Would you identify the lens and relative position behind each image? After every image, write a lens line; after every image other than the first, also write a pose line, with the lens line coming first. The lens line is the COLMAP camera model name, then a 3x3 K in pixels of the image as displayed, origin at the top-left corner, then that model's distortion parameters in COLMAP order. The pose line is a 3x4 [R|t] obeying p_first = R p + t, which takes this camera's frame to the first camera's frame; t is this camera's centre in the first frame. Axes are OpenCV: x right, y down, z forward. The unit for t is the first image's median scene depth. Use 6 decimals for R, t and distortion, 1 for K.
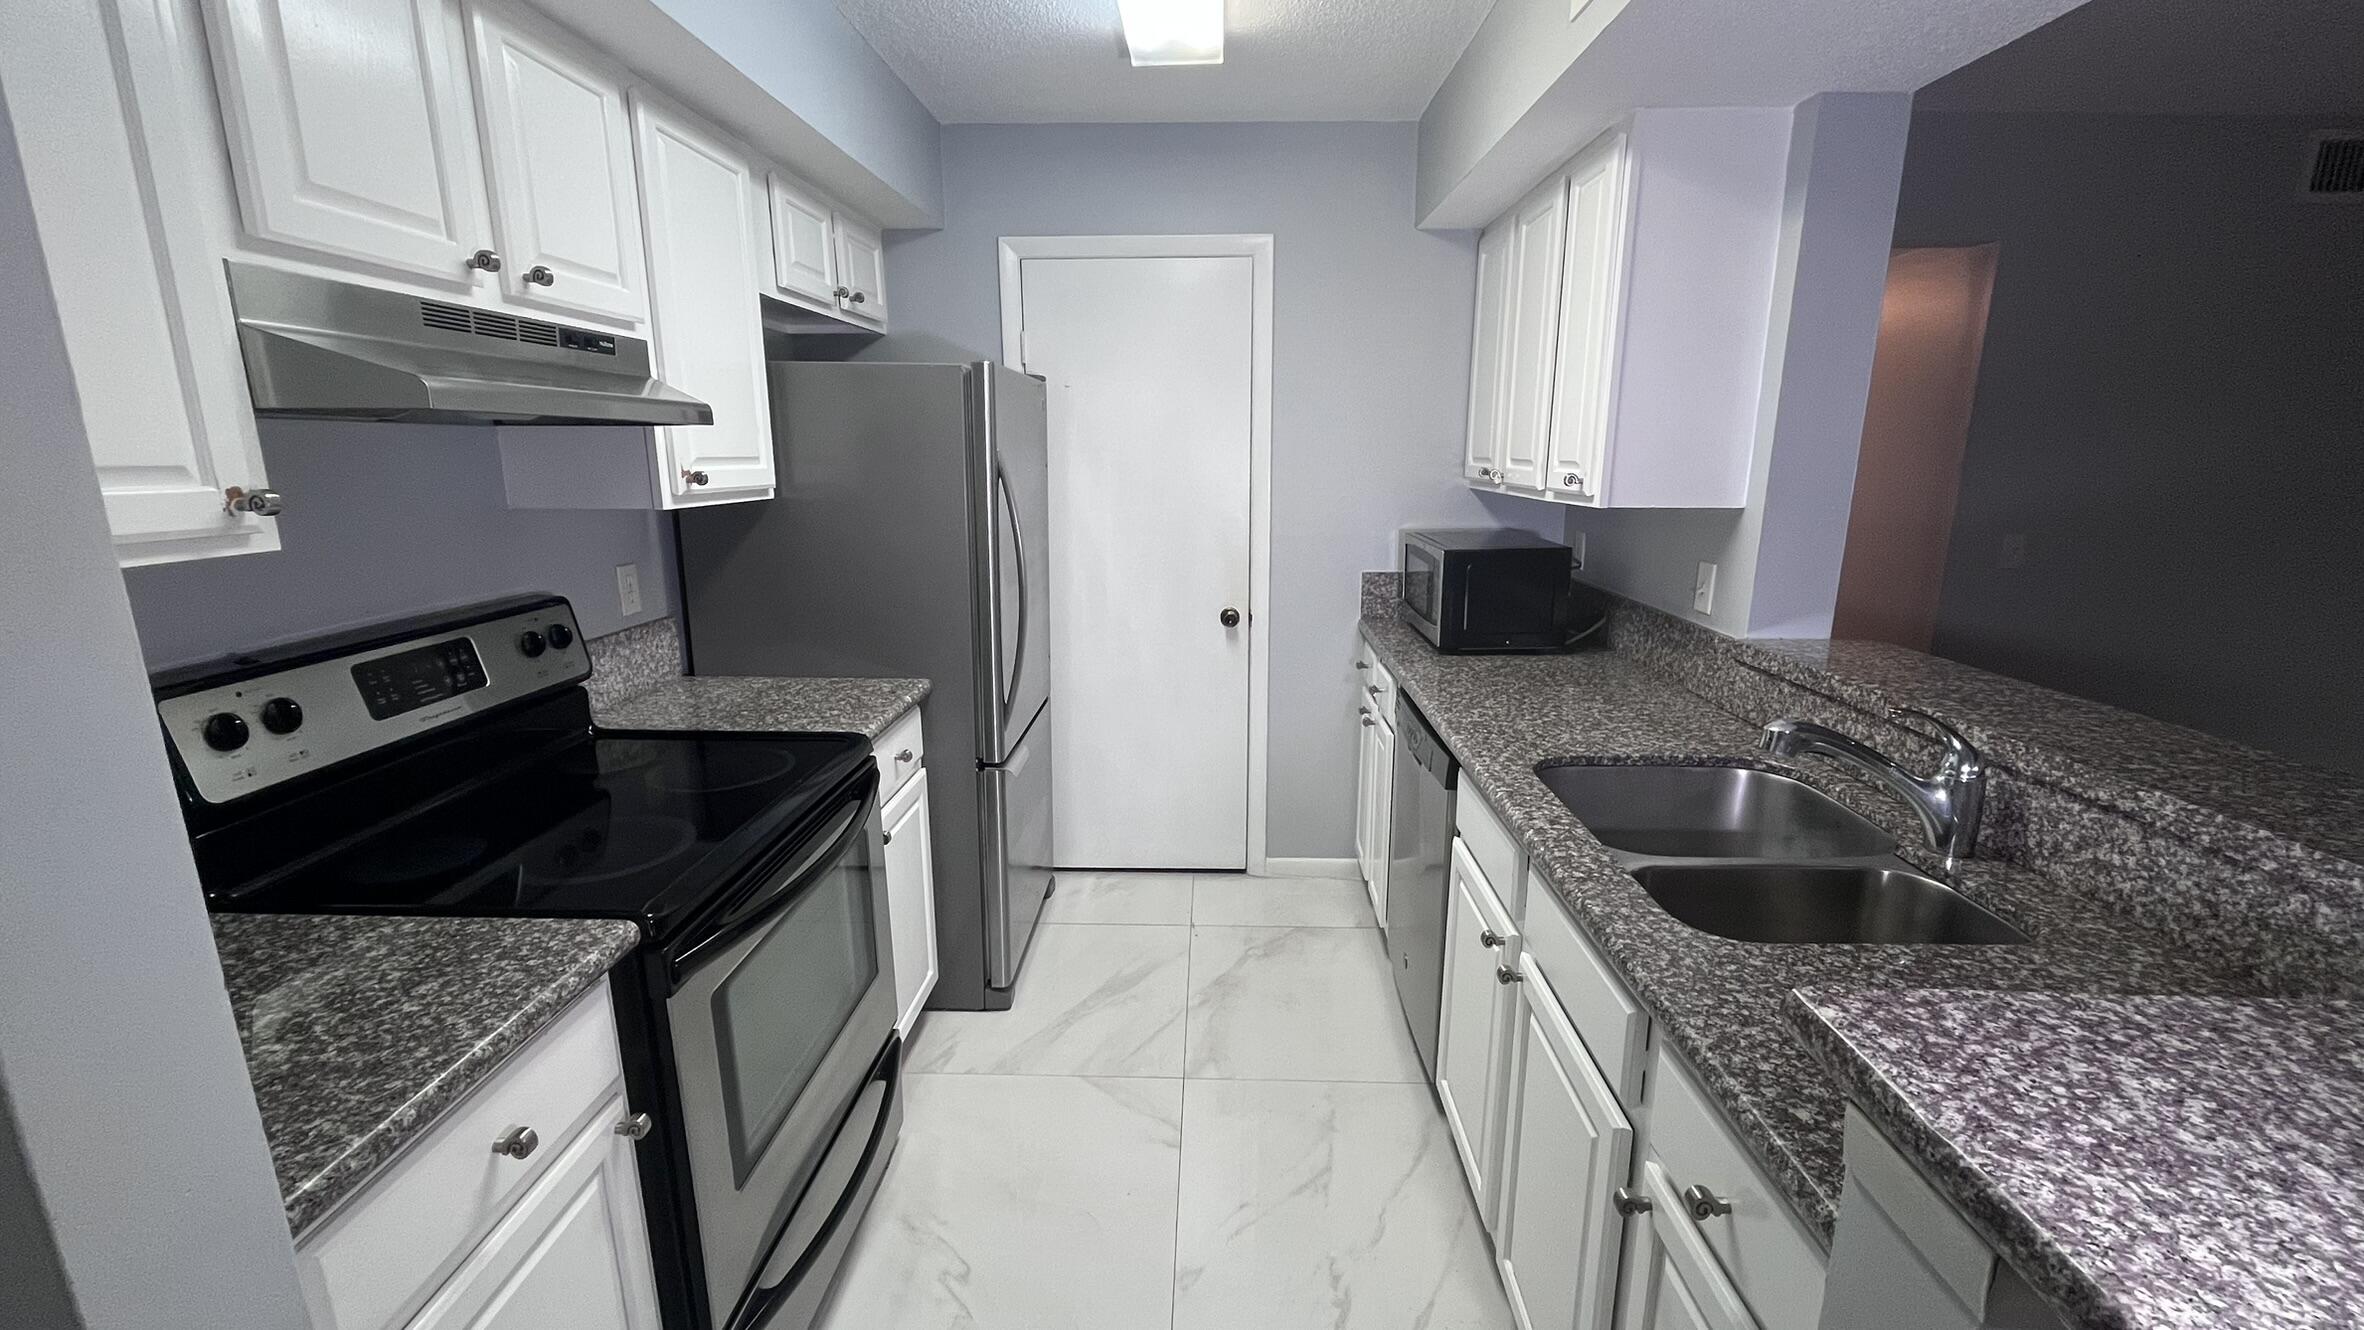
lens RADIAL K [[956.7, 0, 1182.8], [0, 956.7, 663.8], [0, 0, 1]] dist [-0.002651, -0.000571]
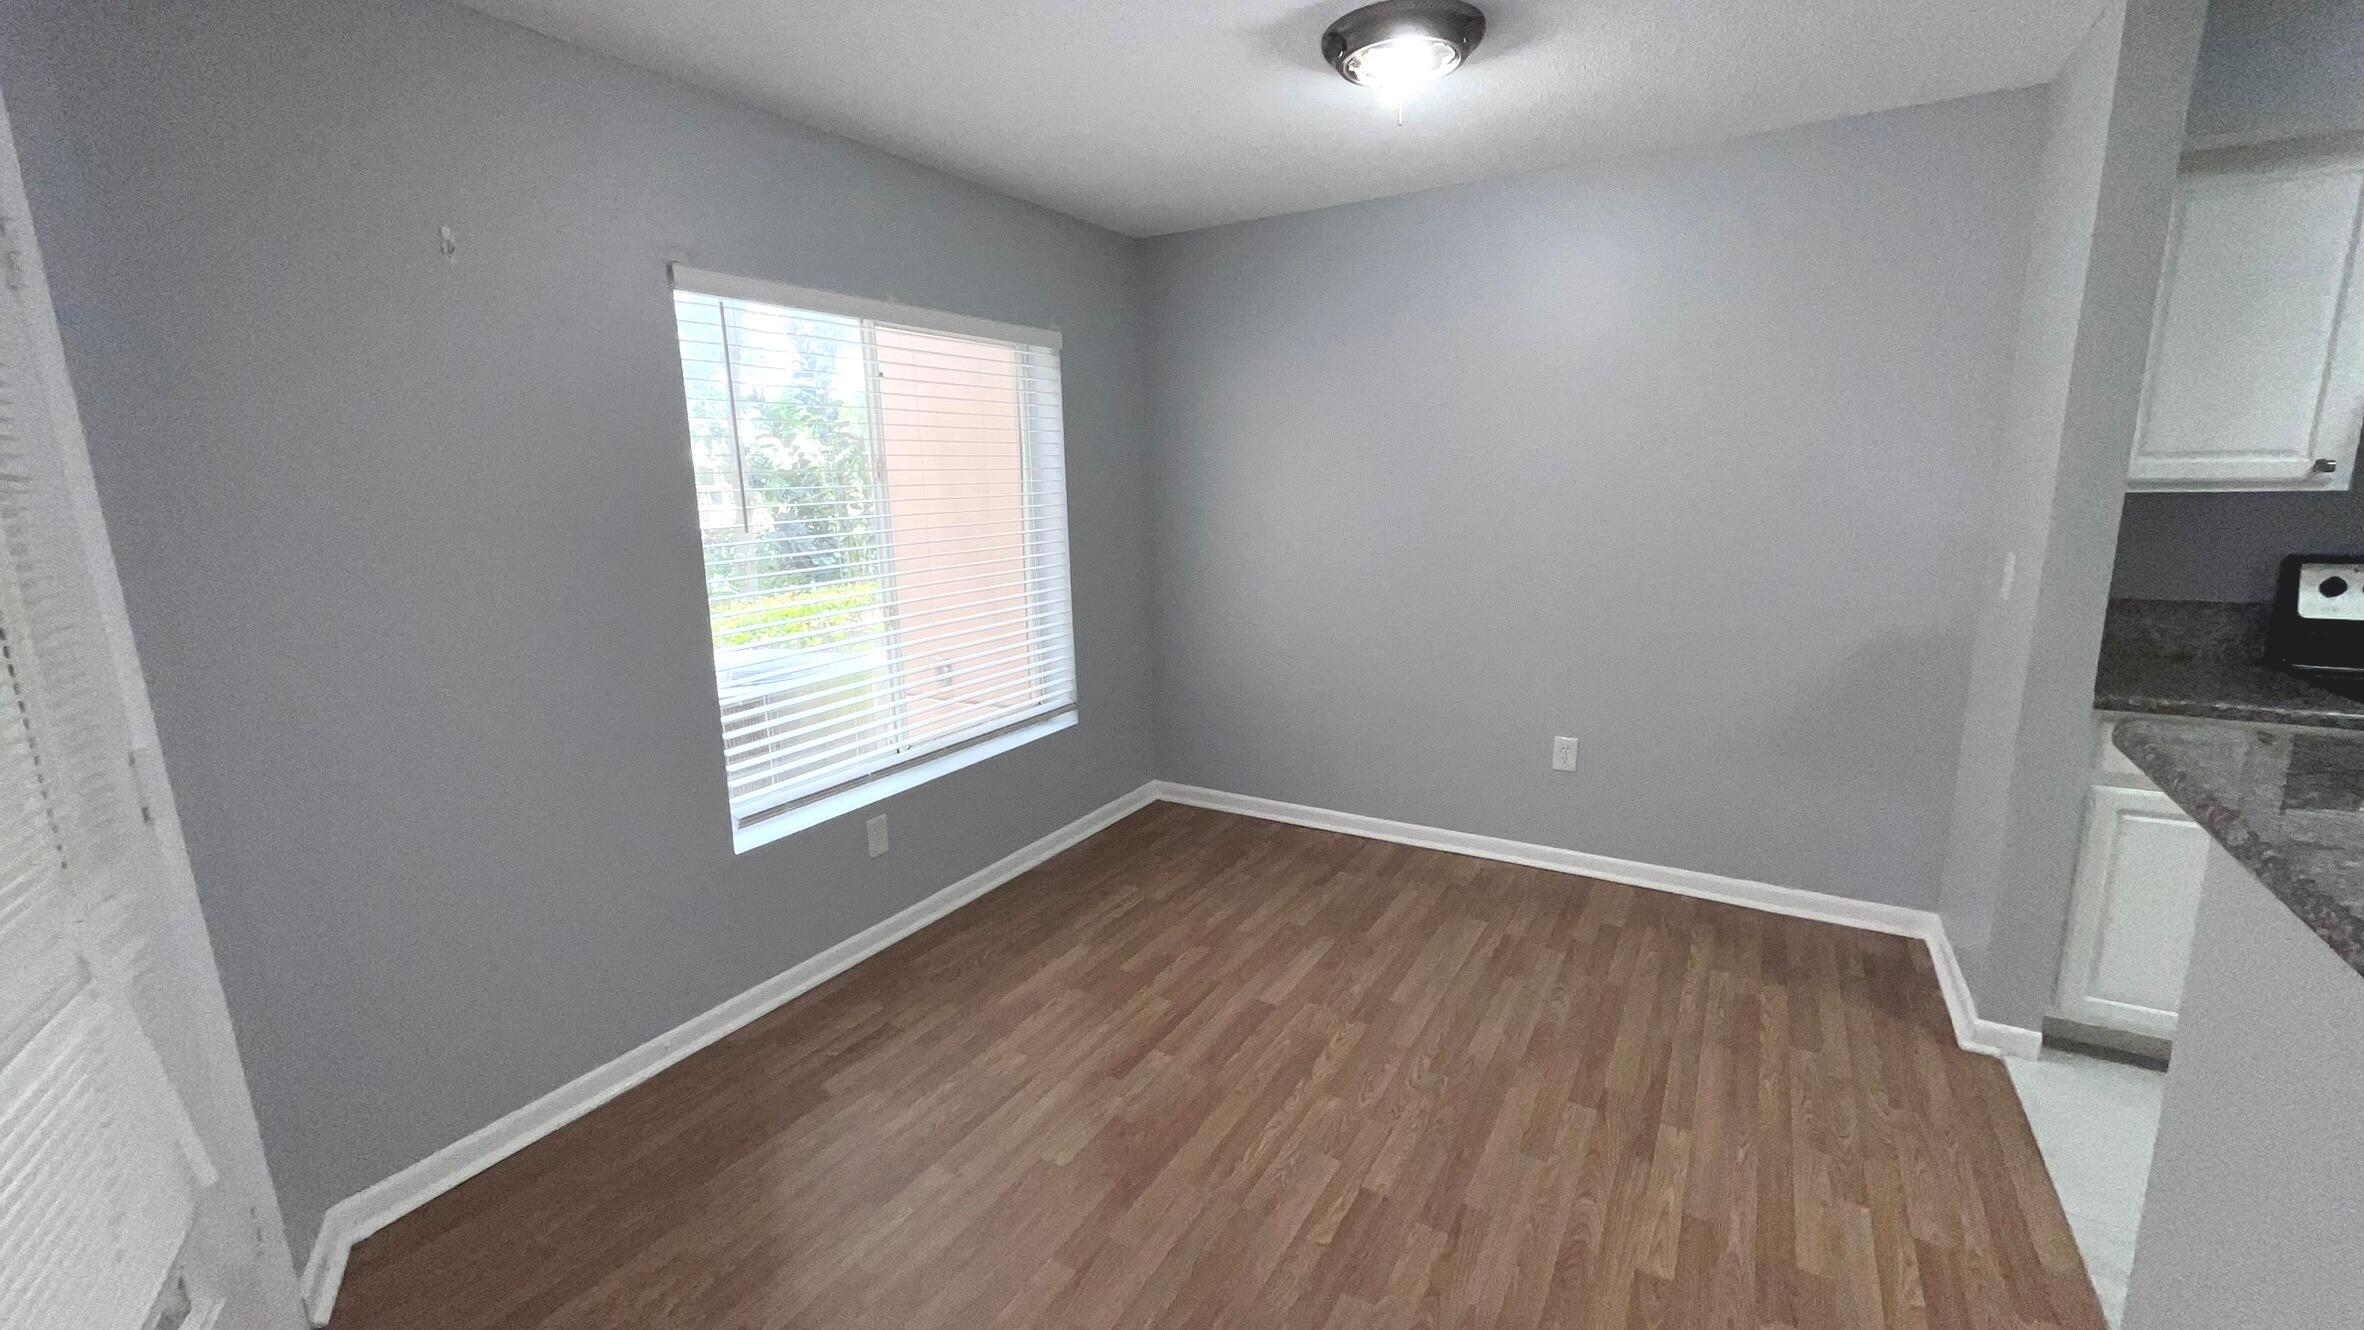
lens RADIAL K [[956.7, 0, 1182.8], [0, 956.7, 663.8], [0, 0, 1]] dist [-0.002651, -0.000571]
pose [[-0.481728, 0.181856, -0.857244, 1.161978], [-0.169306, 0.940486, 0.294656, 0.028965], [0.859810, 0.287080, -0.422269, -0.097360]]
